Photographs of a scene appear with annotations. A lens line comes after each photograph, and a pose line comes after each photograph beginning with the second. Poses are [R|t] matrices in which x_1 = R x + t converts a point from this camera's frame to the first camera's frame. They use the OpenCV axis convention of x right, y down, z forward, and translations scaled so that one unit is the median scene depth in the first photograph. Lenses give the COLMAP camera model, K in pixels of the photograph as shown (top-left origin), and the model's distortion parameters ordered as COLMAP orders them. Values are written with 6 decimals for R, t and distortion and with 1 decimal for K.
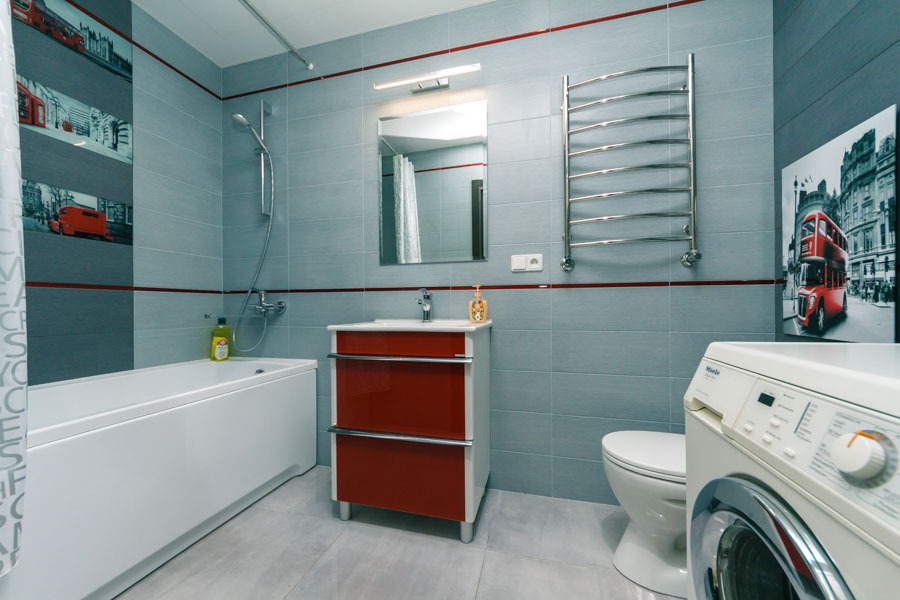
lens RADIAL K [[335.6, 0, 448.6], [0, 335.6, 306.5], [0, 0, 1]] dist [-0.000092, -0.000204]
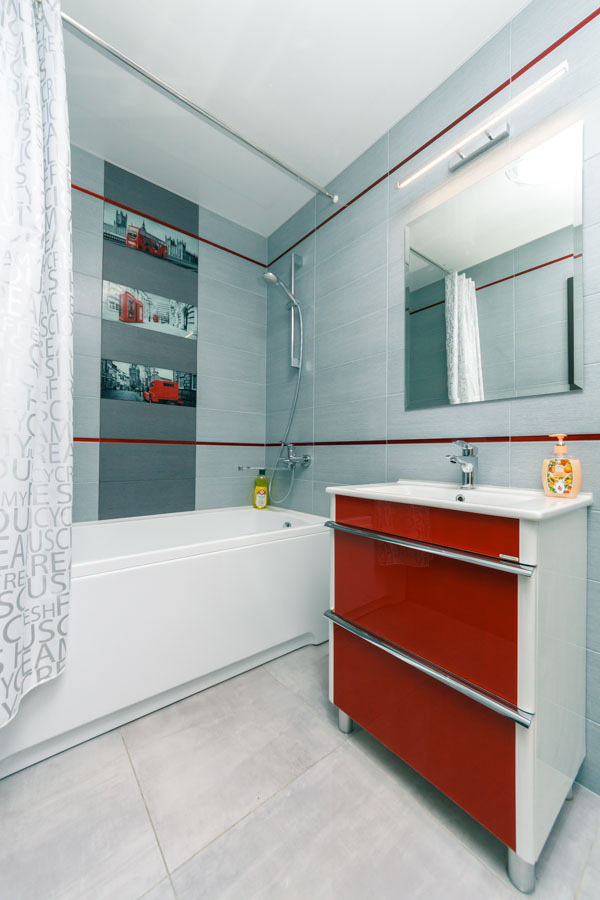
lens RADIAL K [[335.6, 0, 300.0], [0, 335.6, 450.0], [0, 0, 1]] dist [-0.000092, -0.000204]
pose [[0.806622, 0.006587, -0.591032, 0.068672], [-0.014491, 0.999858, -0.008633, -0.023895], [0.590891, 0.015528, 0.806602, 0.254841]]
